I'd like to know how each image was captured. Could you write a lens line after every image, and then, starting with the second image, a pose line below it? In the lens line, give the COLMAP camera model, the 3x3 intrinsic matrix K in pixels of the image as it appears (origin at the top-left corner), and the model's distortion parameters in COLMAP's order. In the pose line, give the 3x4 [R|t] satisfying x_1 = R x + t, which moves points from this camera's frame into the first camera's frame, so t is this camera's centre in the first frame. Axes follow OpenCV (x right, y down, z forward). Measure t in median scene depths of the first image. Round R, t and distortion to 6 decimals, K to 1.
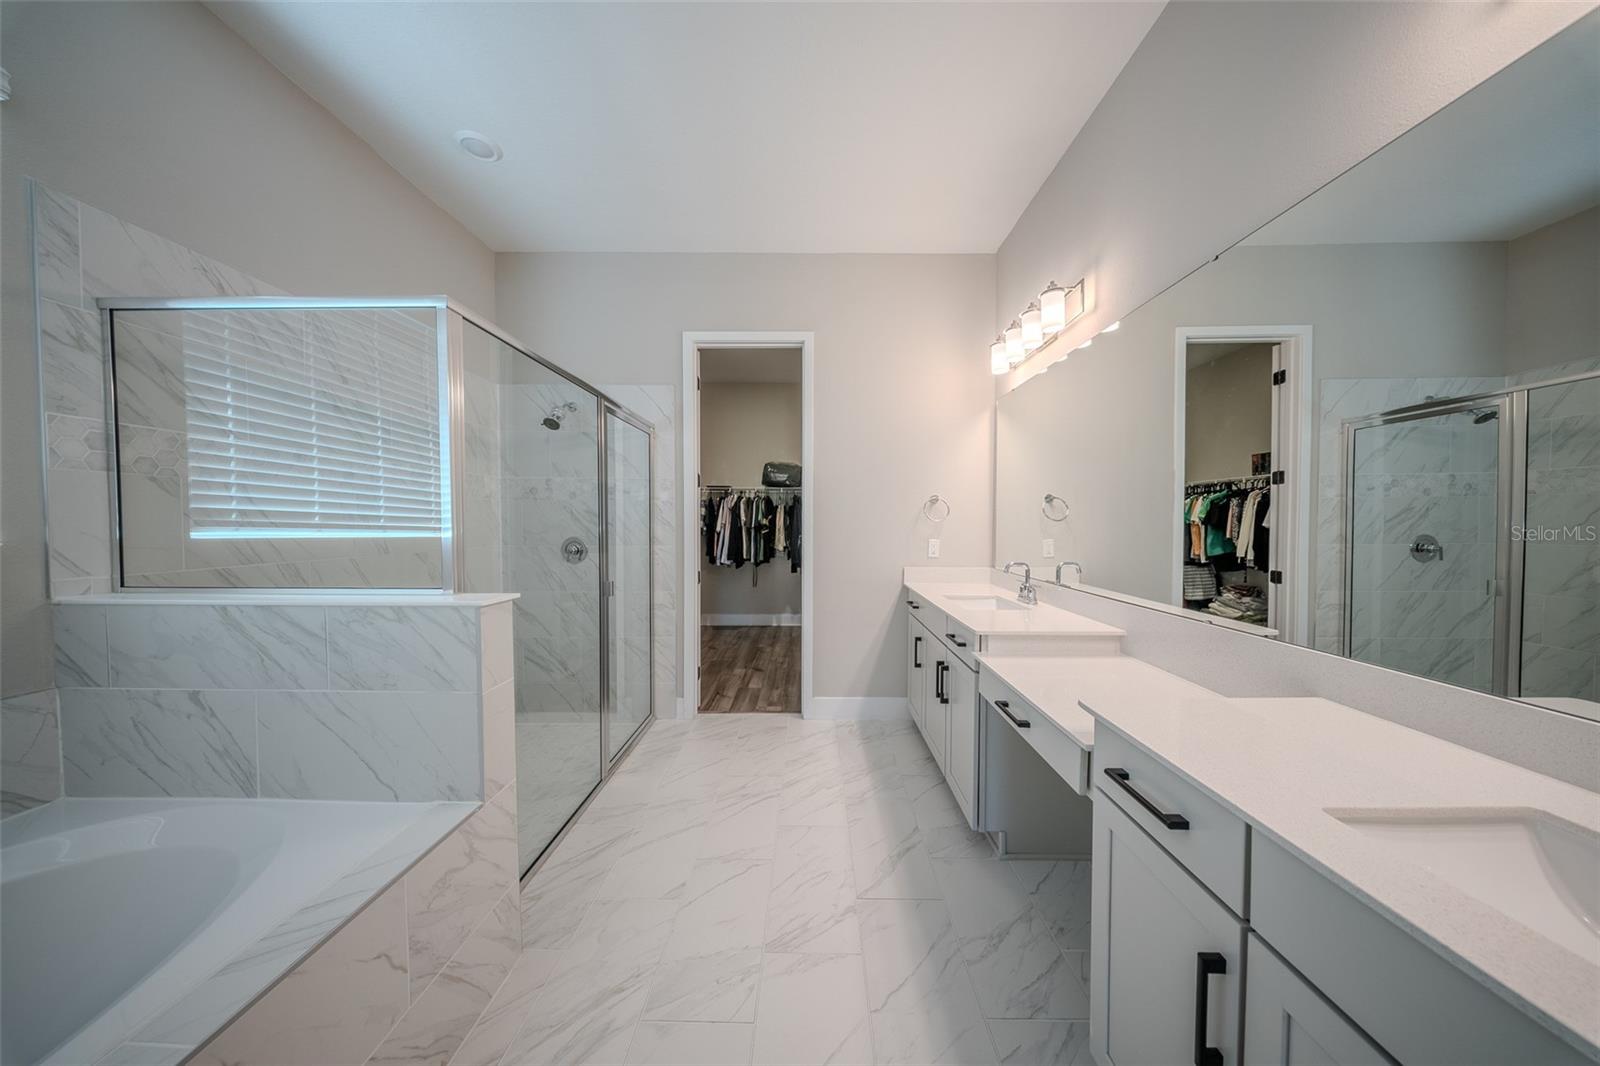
lens RADIAL K [[470.8, 0, 802.6], [0, 470.8, 533.1], [0, 0, 1]] dist [0.000125, -0.000011]
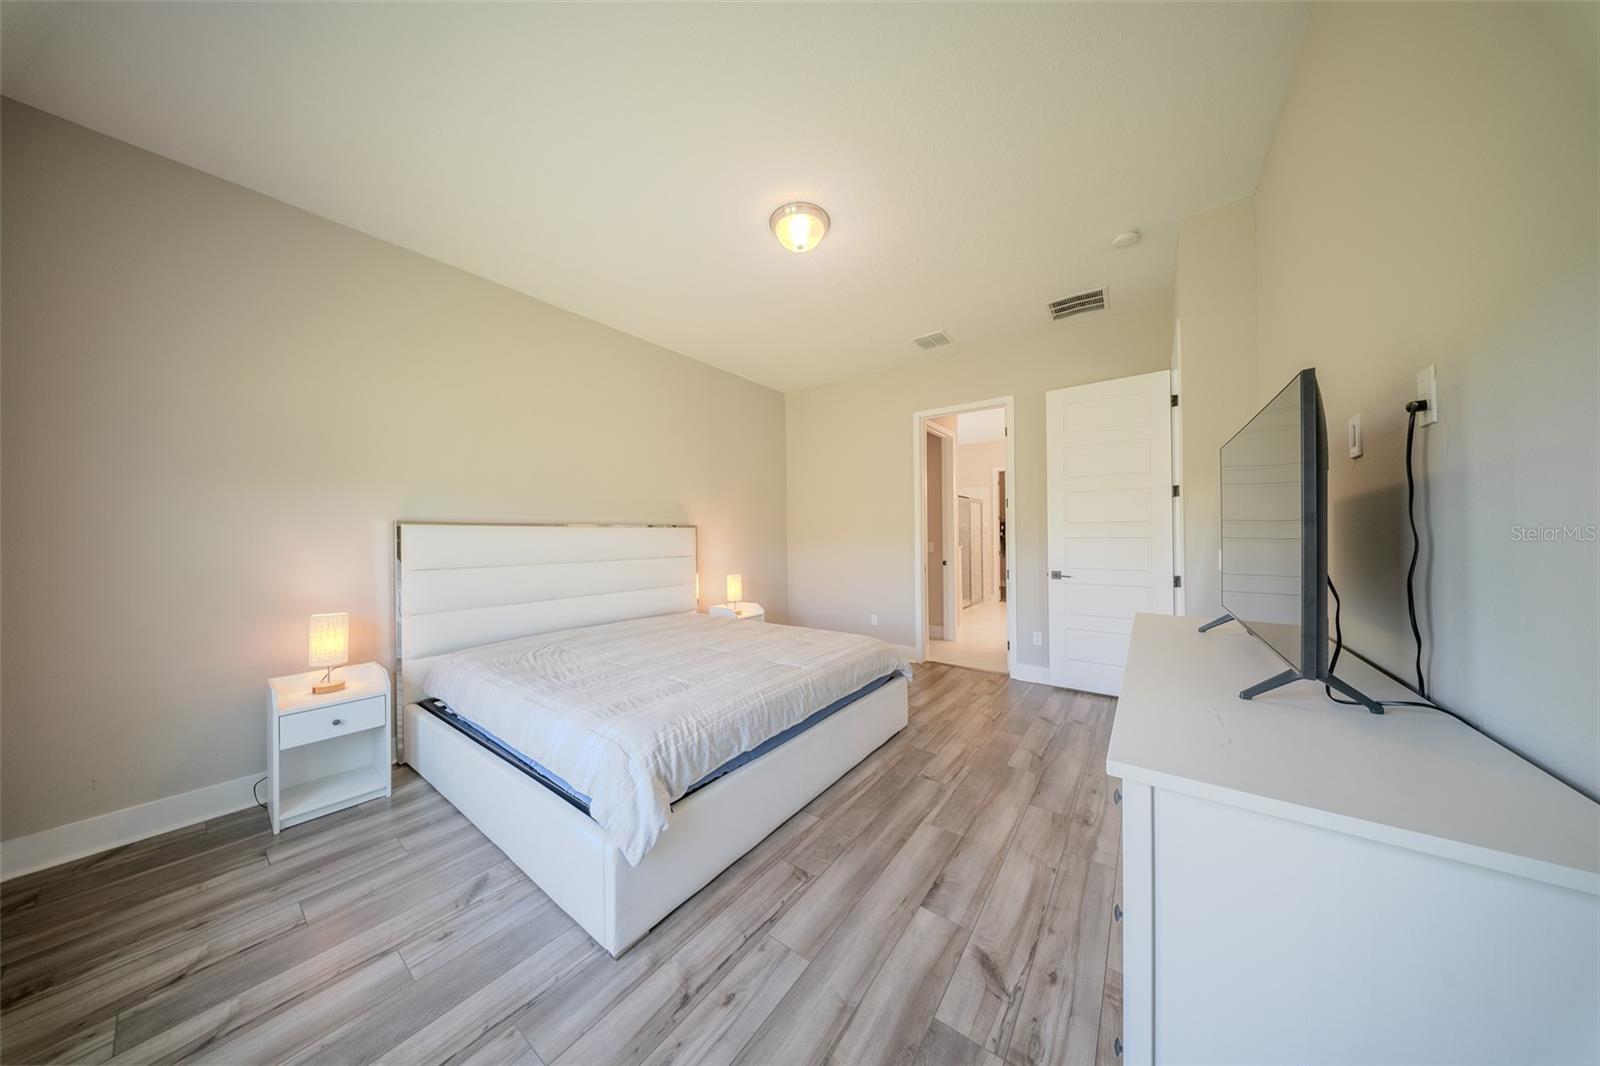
lens RADIAL K [[470.8, 0, 800.1], [0, 470.8, 536.0], [0, 0, 1]] dist [0.000125, -0.000011]
pose [[0.808703, -0.010809, -0.588118, 0.484125], [-0.002052, 0.999773, -0.021197, 0.058804], [0.588214, 0.018349, 0.808497, -2.024735]]
